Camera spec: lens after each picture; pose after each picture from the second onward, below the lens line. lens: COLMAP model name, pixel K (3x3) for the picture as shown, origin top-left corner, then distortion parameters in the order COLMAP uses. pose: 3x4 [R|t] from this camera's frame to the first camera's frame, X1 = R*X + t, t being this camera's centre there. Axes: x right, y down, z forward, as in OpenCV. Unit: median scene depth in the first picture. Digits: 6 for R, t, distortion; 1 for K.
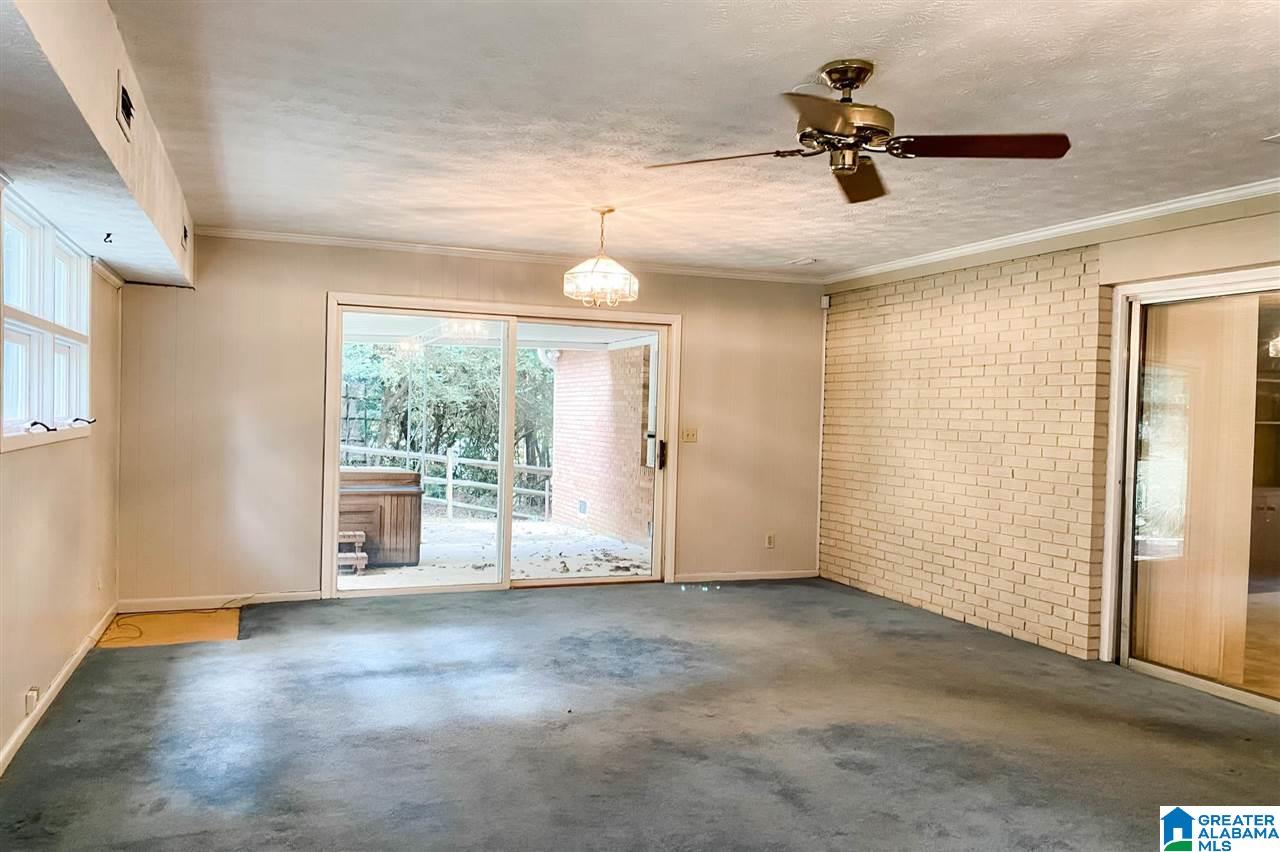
lens RADIAL K [[977.9, 0, 640.0], [0, 977.9, 426.0], [0, 0, 1]] dist [0.107853, -0.159016]
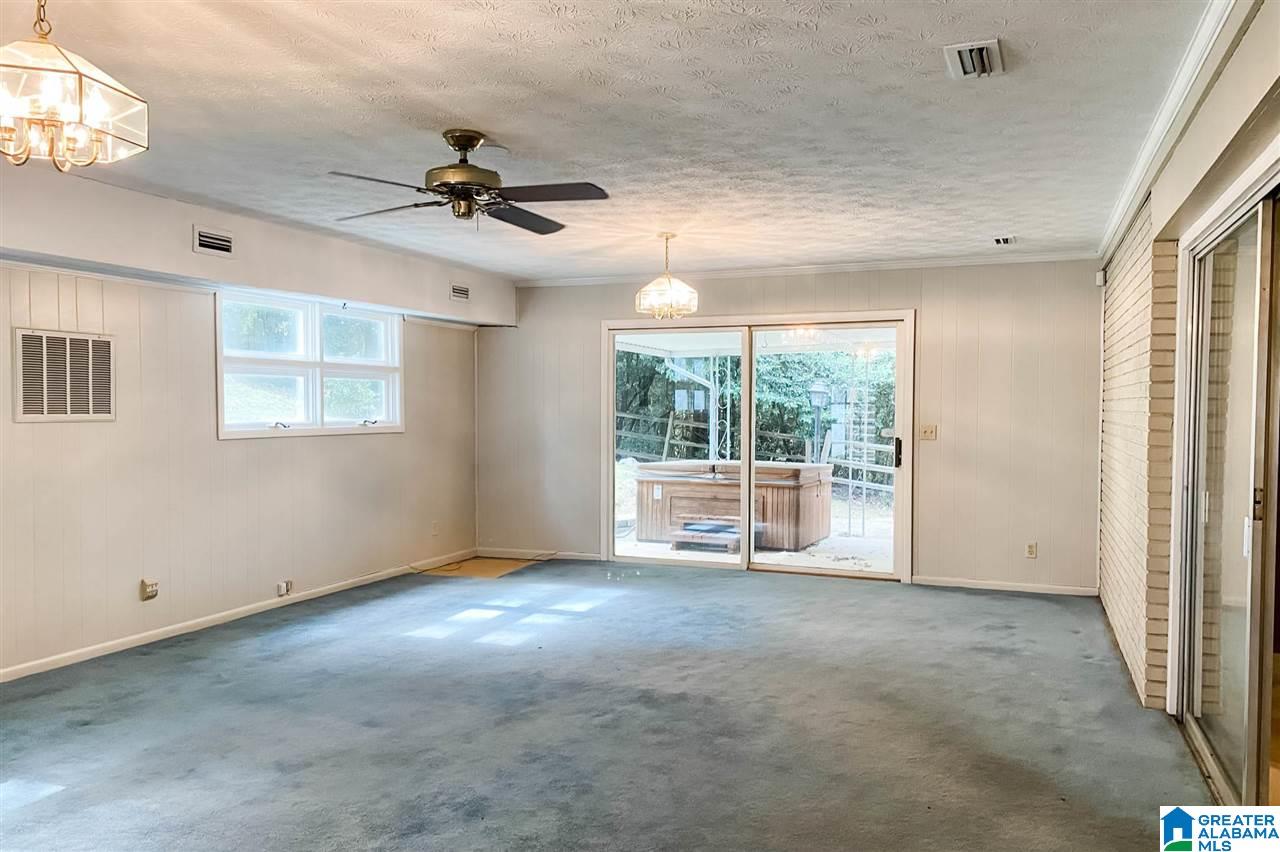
lens RADIAL K [[977.9, 0, 640.0], [0, 977.9, 426.0], [0, 0, 1]] dist [0.107853, -0.159016]
pose [[0.735839, -0.005491, -0.677134, 0.699634], [0.002570, 0.999983, -0.005316, 0.010596], [0.677151, 0.002171, 0.735841, 0.129738]]
